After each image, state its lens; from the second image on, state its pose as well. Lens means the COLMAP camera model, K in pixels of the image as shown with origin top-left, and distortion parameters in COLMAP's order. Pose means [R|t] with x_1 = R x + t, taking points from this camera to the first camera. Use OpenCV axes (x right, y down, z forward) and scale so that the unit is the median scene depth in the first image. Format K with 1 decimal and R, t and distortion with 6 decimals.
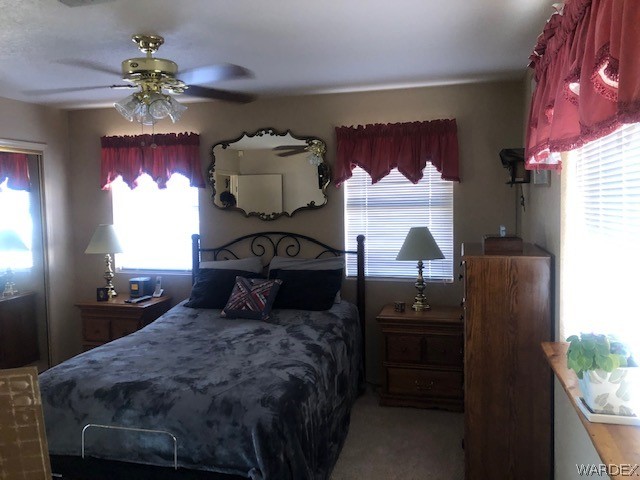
lens RADIAL K [[523.2, 0, 319.2], [0, 523.2, 242.3], [0, 0, 1]] dist [0.058807, -0.061938]
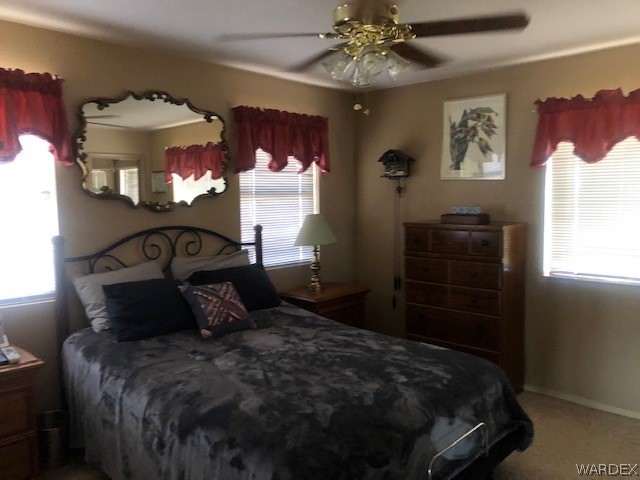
lens RADIAL K [[523.2, 0, 319.2], [0, 523.2, 242.3], [0, 0, 1]] dist [0.058807, -0.061938]
pose [[0.482150, -0.071803, 0.873141, -0.676487], [0.073676, 0.996428, 0.041258, -0.012364], [-0.872985, 0.044438, 0.485718, 0.431114]]
